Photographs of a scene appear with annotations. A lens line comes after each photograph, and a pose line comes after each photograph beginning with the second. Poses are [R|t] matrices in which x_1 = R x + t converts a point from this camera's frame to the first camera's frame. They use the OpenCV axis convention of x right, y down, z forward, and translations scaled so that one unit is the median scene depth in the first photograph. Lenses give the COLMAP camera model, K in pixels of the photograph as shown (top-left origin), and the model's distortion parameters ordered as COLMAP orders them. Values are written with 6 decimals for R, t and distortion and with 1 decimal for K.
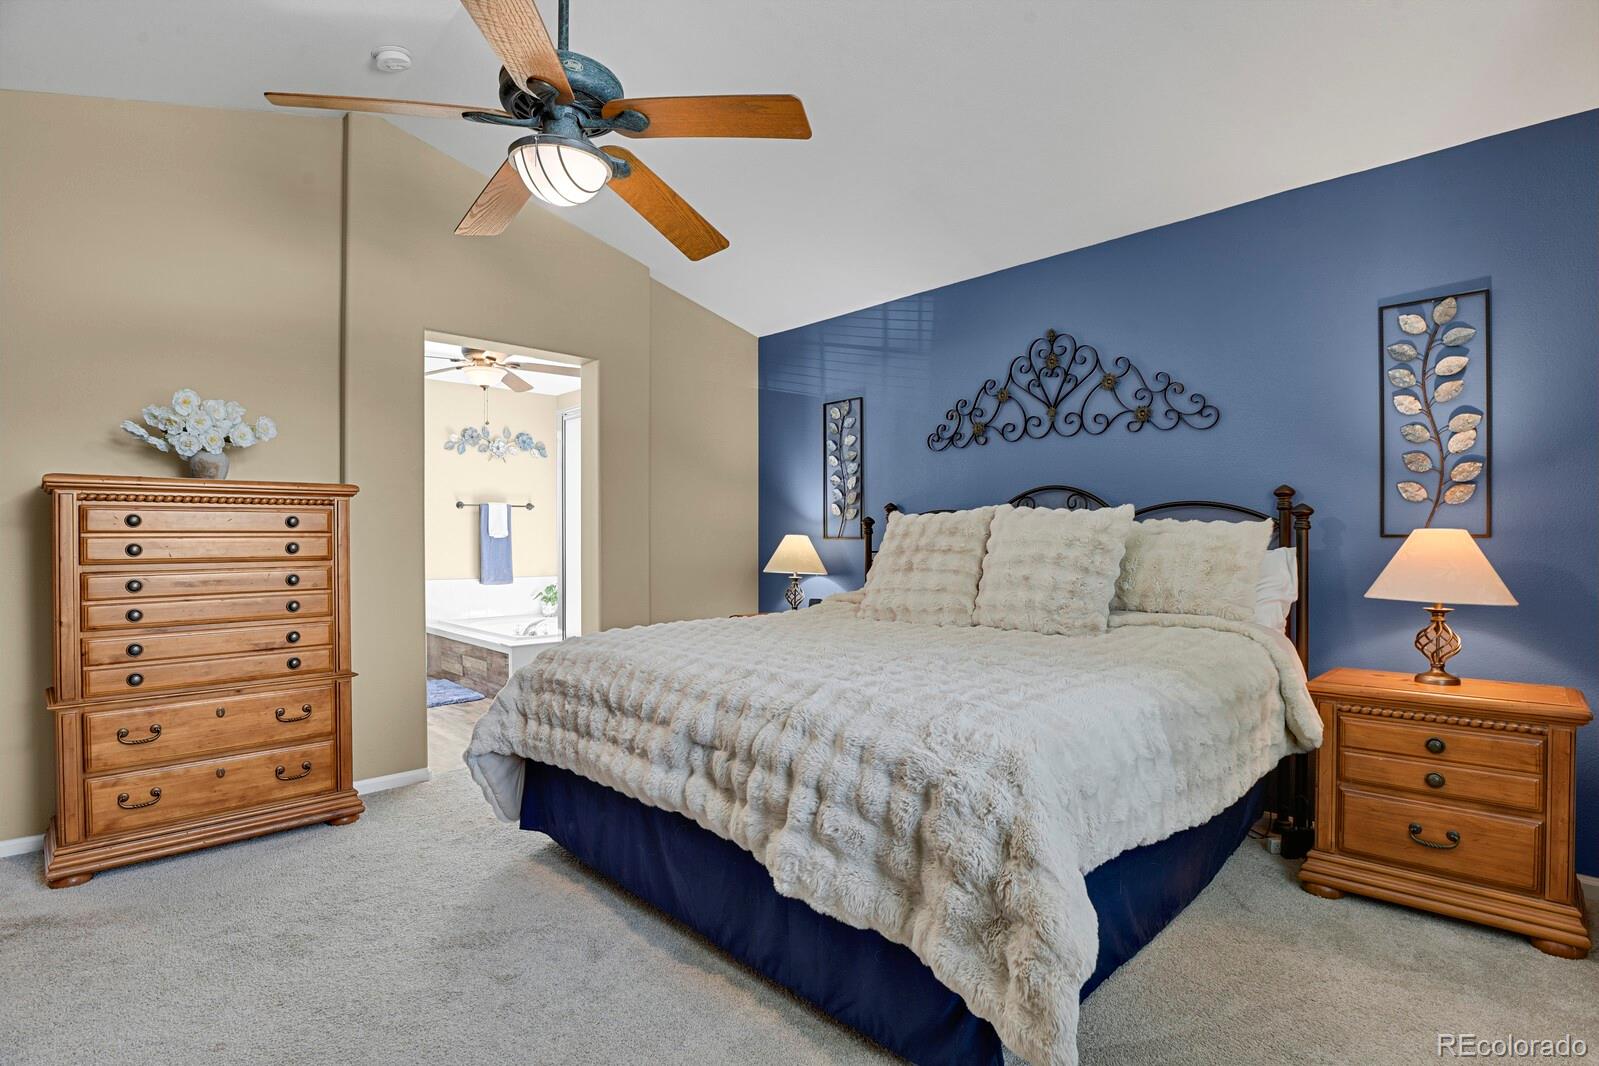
lens RADIAL K [[769.7, 0, 799.2], [0, 769.7, 537.1], [0, 0, 1]] dist [-0.034983, 0.000309]
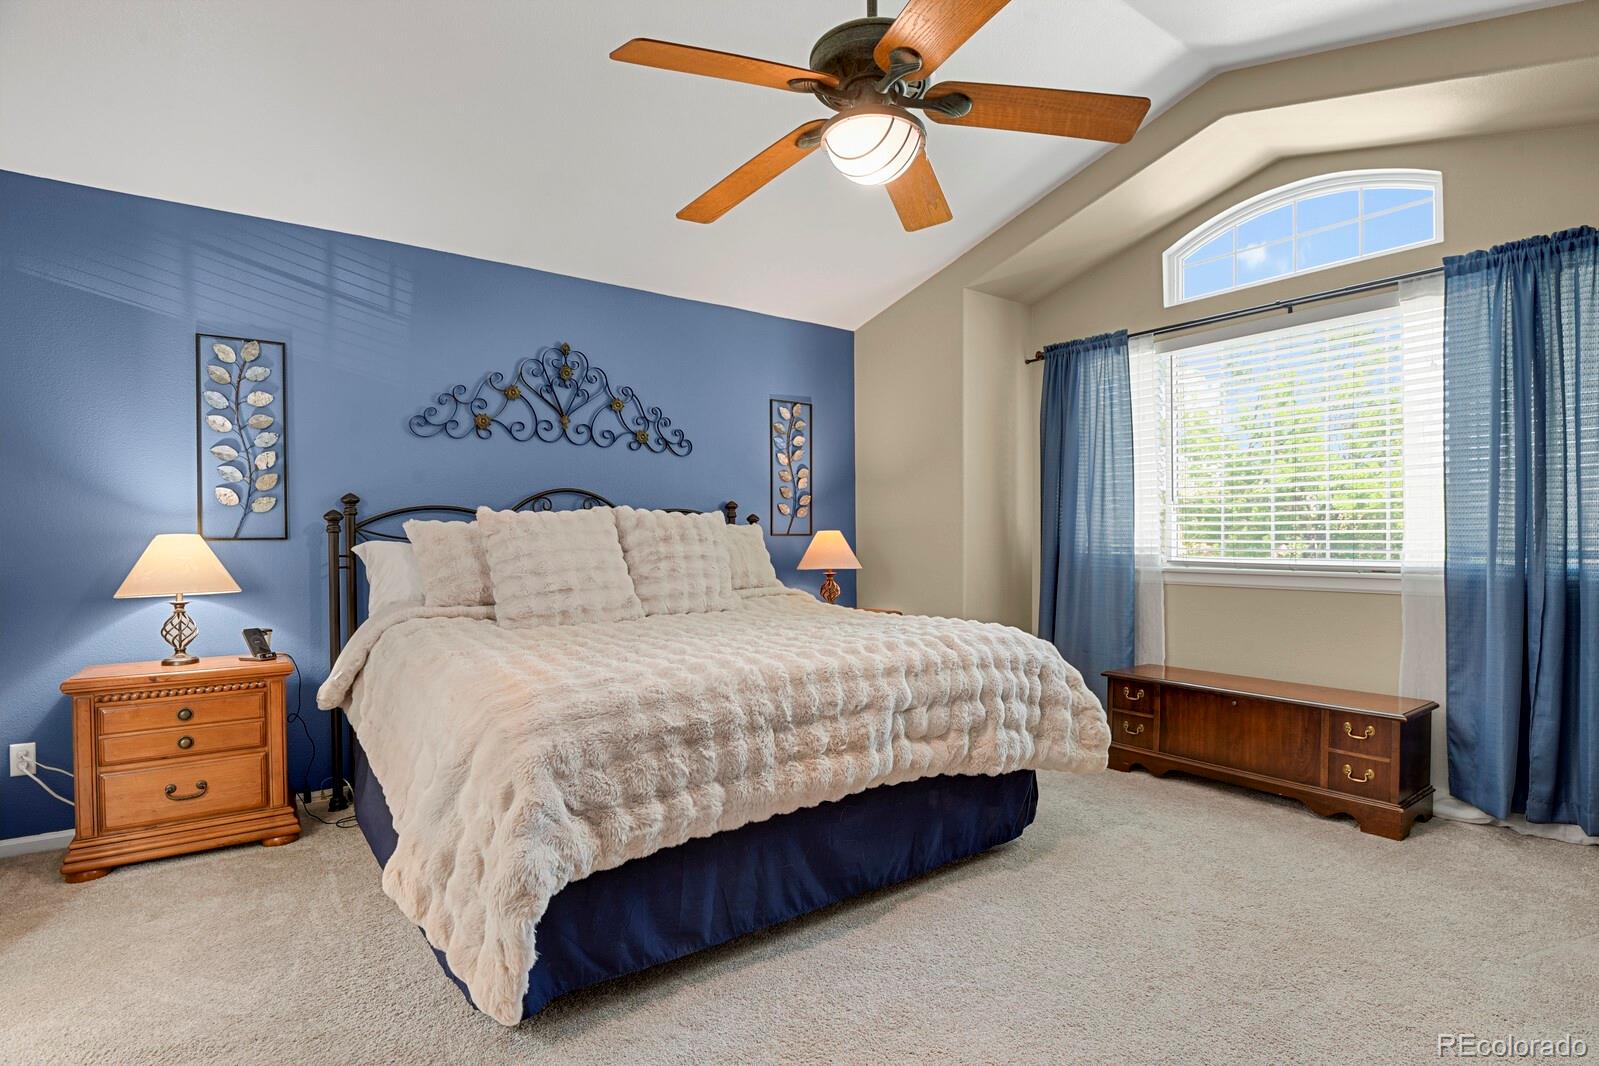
lens RADIAL K [[769.7, 0, 802.9], [0, 769.7, 535.7], [0, 0, 1]] dist [-0.034983, 0.000309]
pose [[0.126067, -0.012434, 0.991944, -0.701838], [-0.005042, 0.999901, 0.013174, -0.015926], [-0.992009, -0.006663, 0.125992, 0.528052]]
